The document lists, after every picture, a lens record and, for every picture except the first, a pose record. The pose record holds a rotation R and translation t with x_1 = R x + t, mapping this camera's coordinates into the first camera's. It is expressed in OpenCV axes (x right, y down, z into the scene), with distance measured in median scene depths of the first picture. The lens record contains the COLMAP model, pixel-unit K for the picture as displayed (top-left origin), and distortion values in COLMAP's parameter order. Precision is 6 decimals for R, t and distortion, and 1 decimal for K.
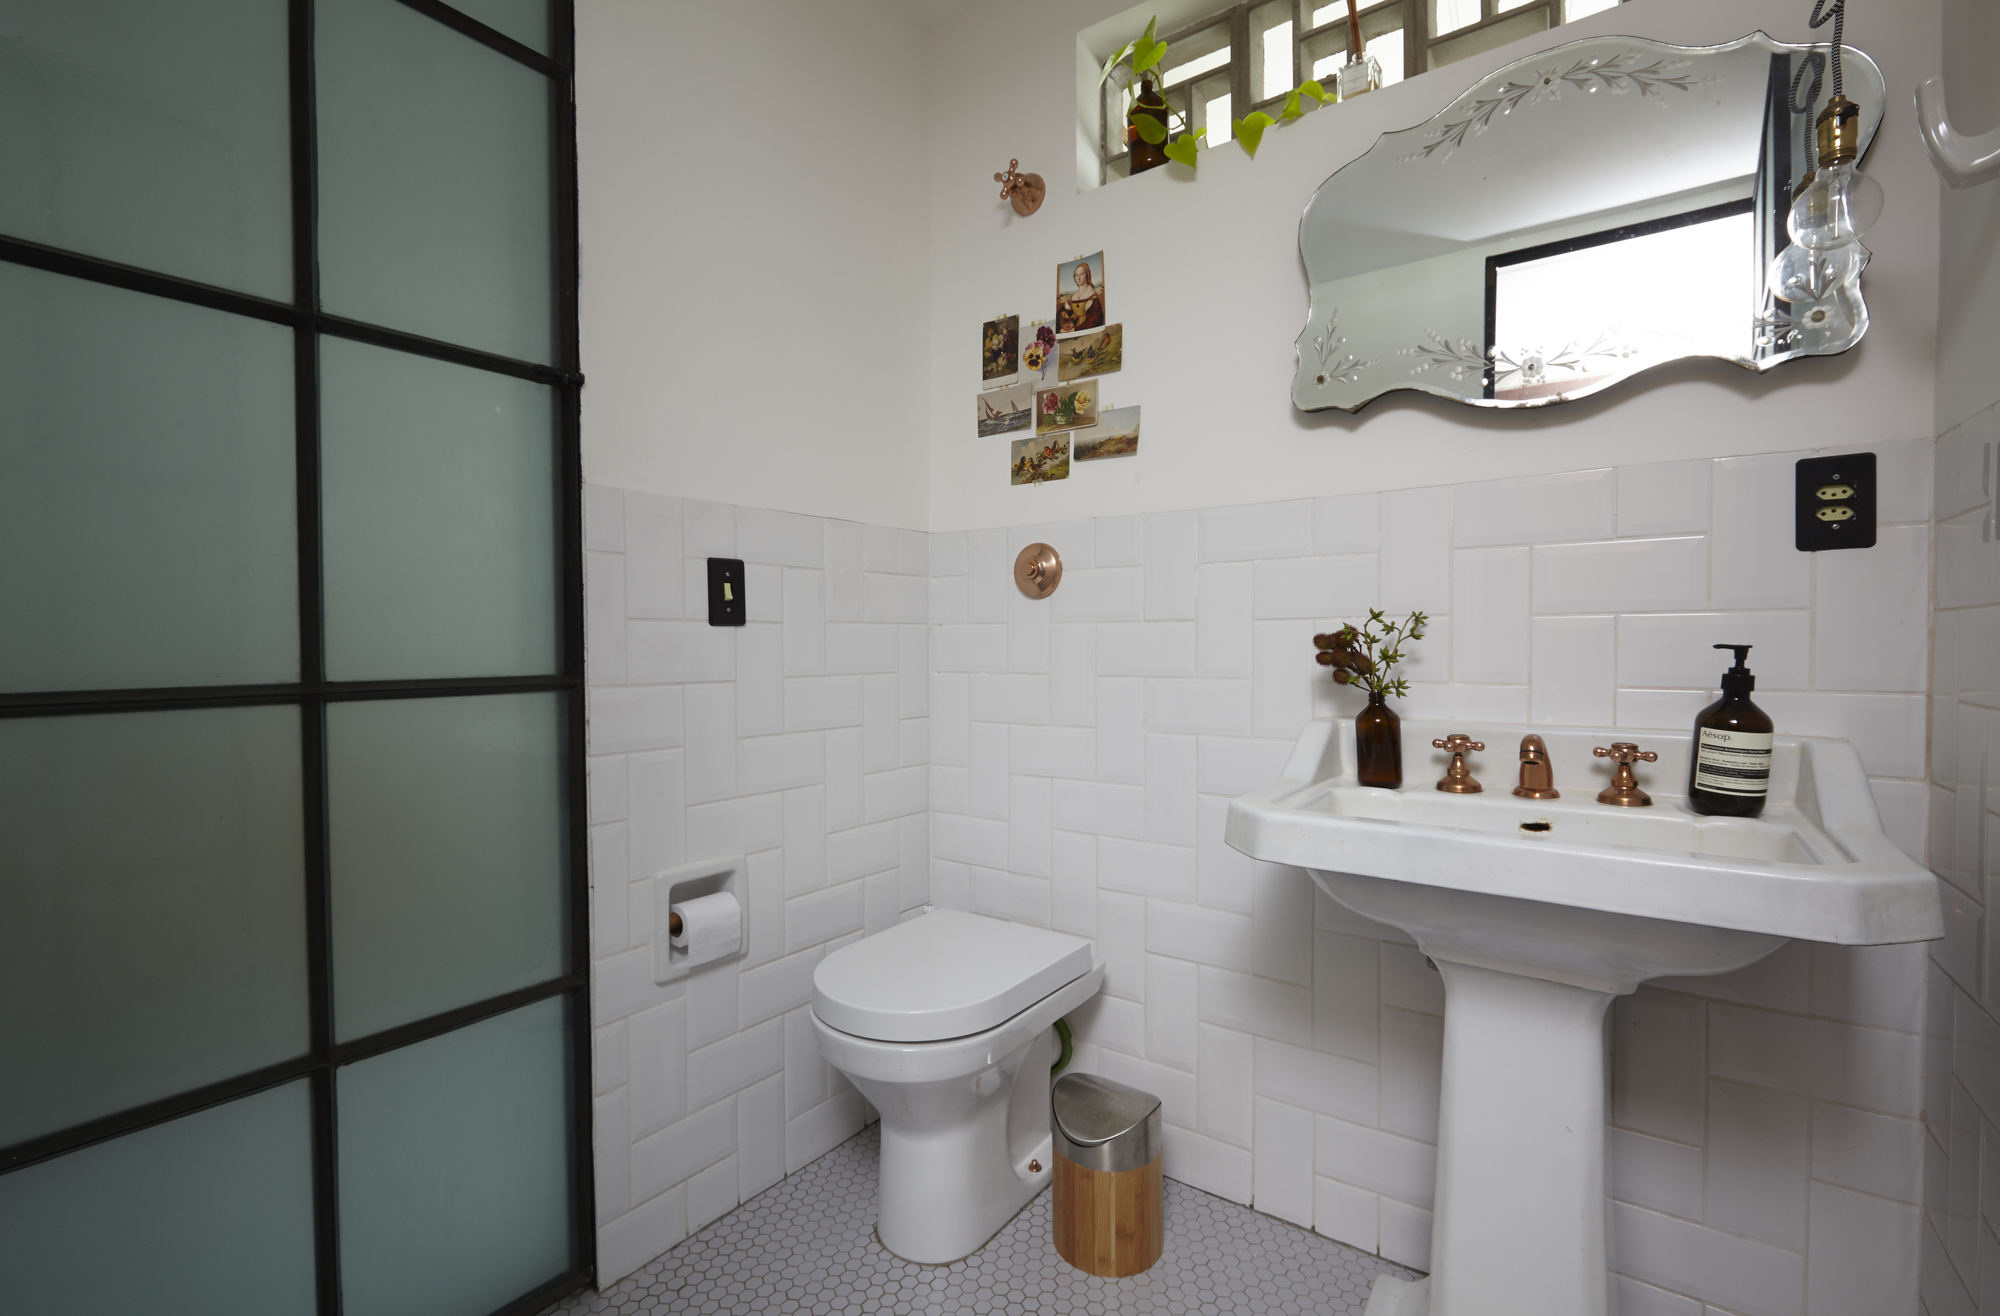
lens RADIAL K [[883.0, 0, 997.4], [0, 883.0, 660.8], [0, 0, 1]] dist [-0.003233, 0.000422]
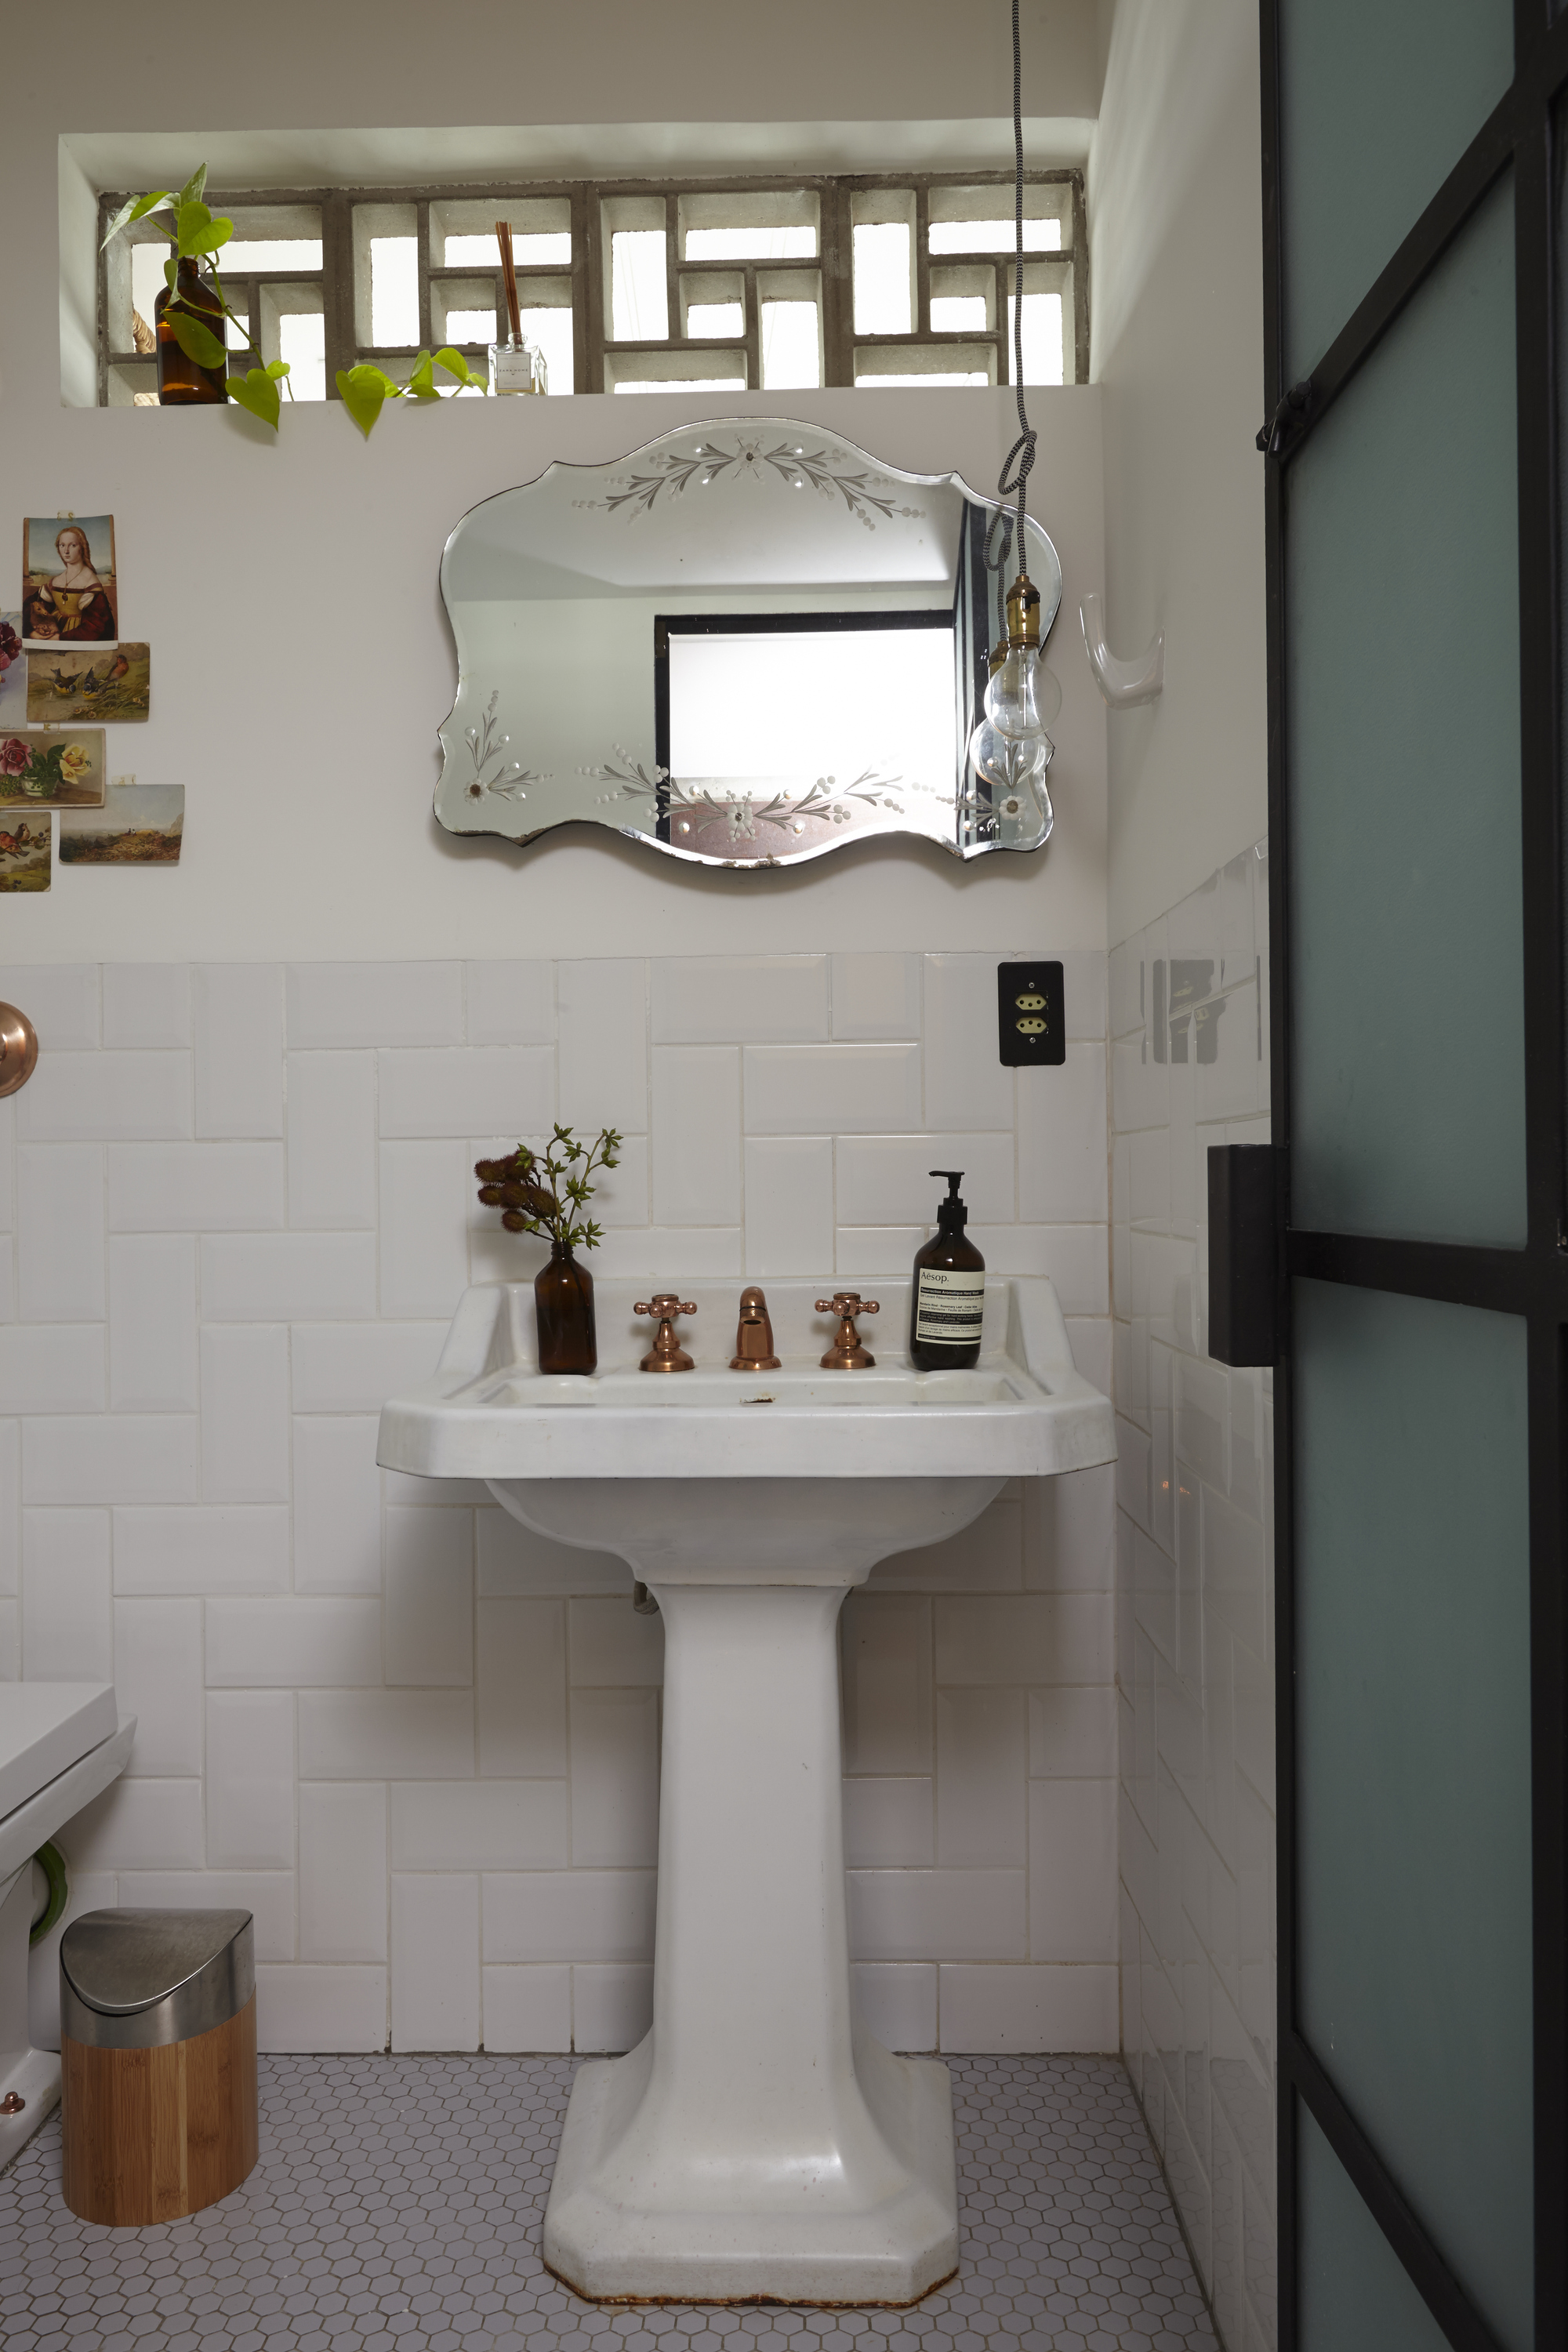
lens RADIAL K [[1693.5, 0, 784.0], [0, 1693.5, 1176.0], [0, 0, 1]] dist [0.003027, 0.002931]
pose [[0.823847, -0.003668, 0.566800, -0.199406], [0.019234, 0.999584, -0.021488, 0.015666], [-0.566486, 0.028605, 0.823575, -0.232001]]
